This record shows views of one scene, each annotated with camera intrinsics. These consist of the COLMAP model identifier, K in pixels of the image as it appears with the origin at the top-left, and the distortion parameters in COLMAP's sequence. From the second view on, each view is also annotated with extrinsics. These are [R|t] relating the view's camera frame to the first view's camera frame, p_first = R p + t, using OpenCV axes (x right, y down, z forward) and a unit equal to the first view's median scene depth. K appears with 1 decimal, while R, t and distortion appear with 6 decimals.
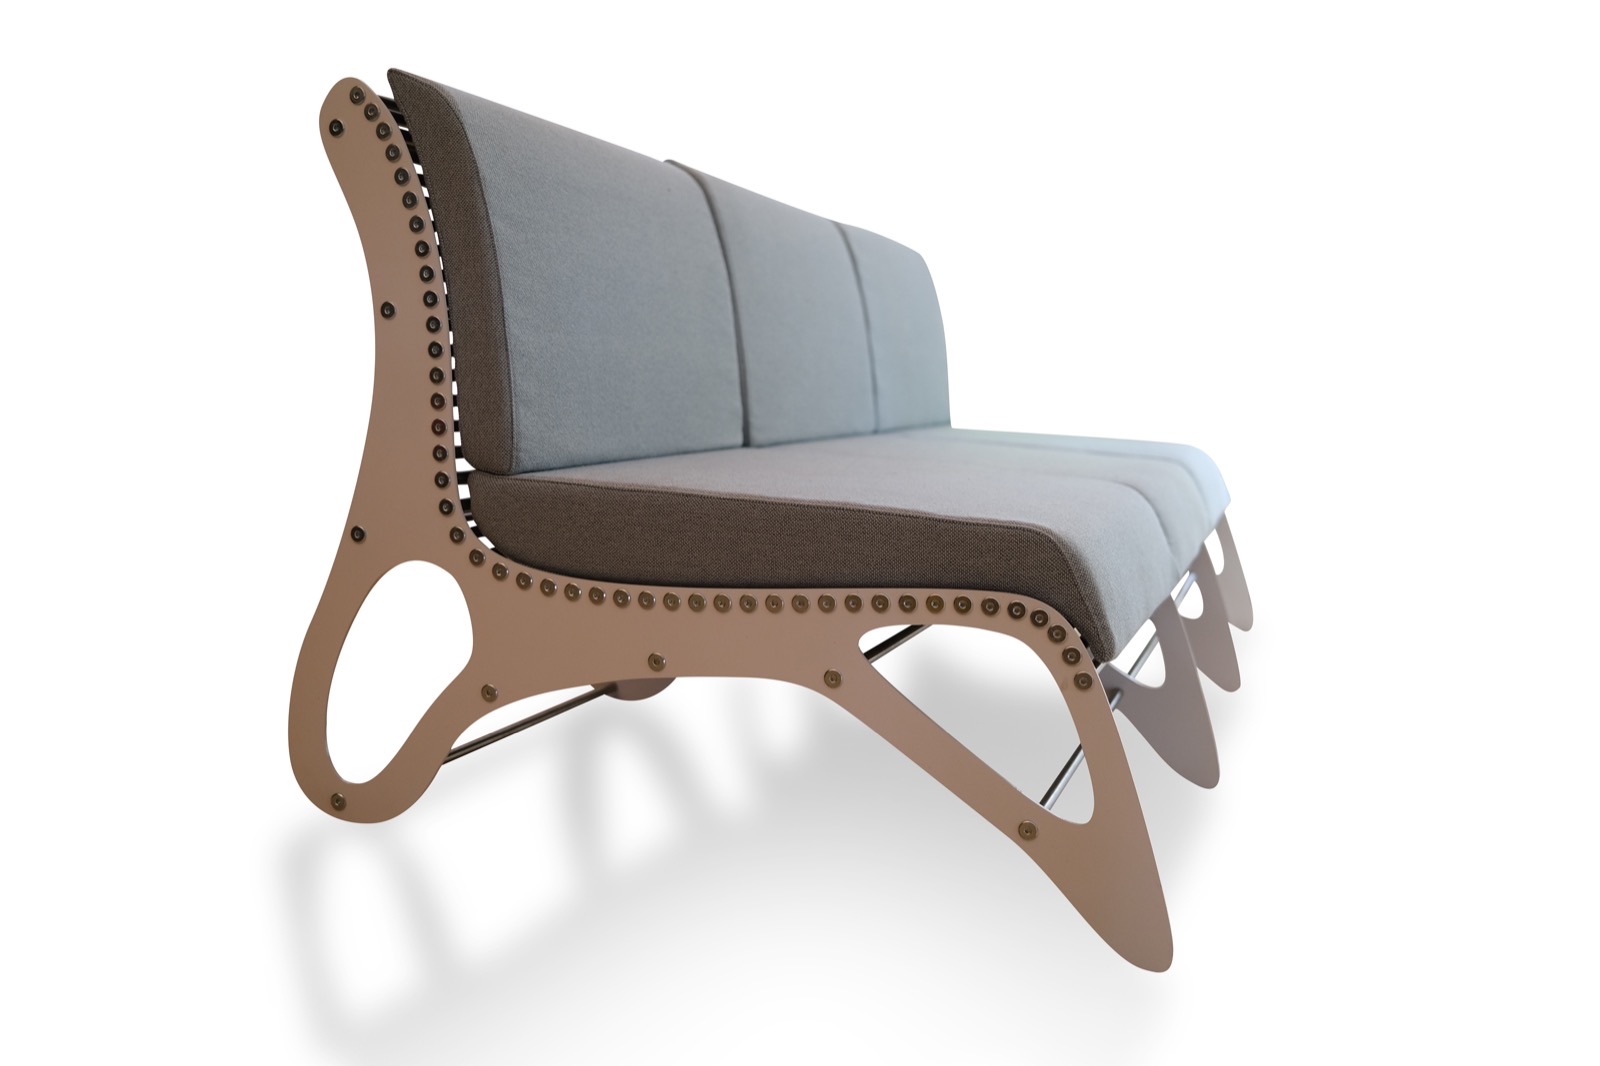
lens RADIAL K [[1594.2, 0, 800.0], [0, 1594.2, 533.0], [0, 0, 1]] dist [-0.007145, -0.004029]
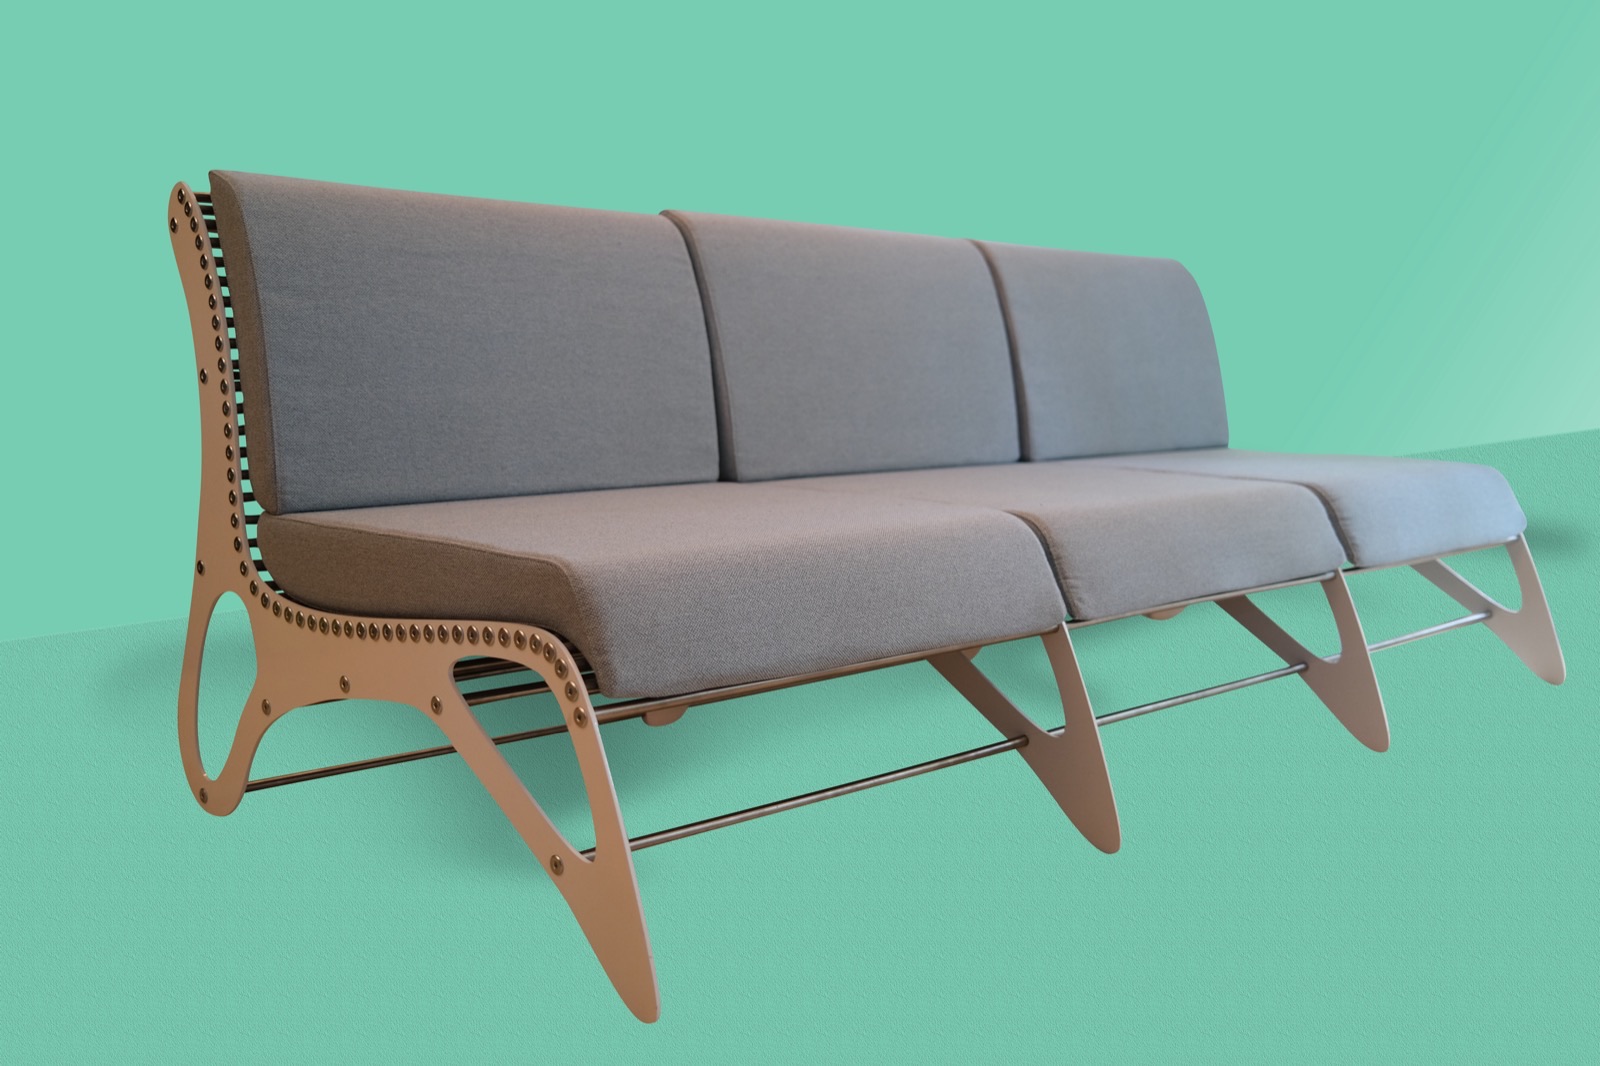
lens RADIAL K [[1594.2, 0, 800.0], [0, 1594.2, 533.0], [0, 0, 1]] dist [-0.007145, -0.004029]
pose [[0.884149, -0.011366, -0.467067, 0.676116], [0.002011, 0.999787, -0.020523, 0.000097], [0.467201, 0.017206, 0.883984, 0.172175]]
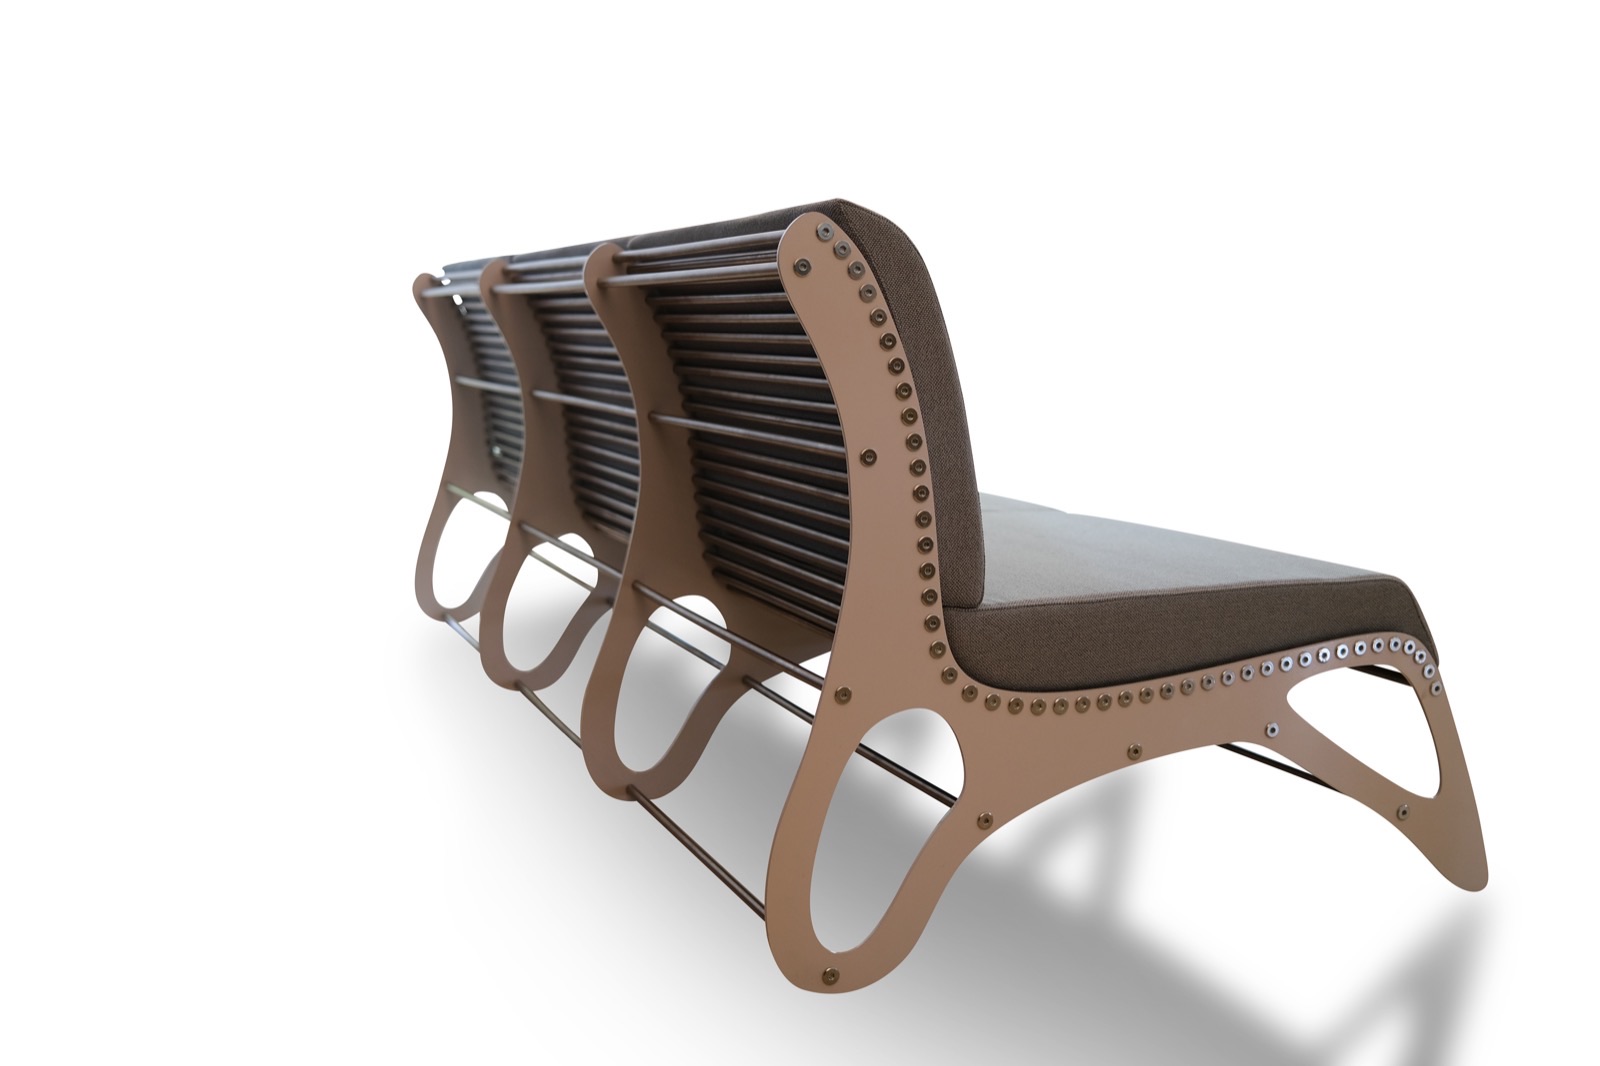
lens RADIAL K [[1594.2, 0, 800.0], [0, 1594.2, 533.0], [0, 0, 1]] dist [-0.007145, -0.004029]
pose [[0.763106, -0.152275, 0.628078, -0.893553], [0.116664, 0.988337, 0.097873, -0.193540], [-0.635656, -0.001413, 0.771971, 0.295557]]
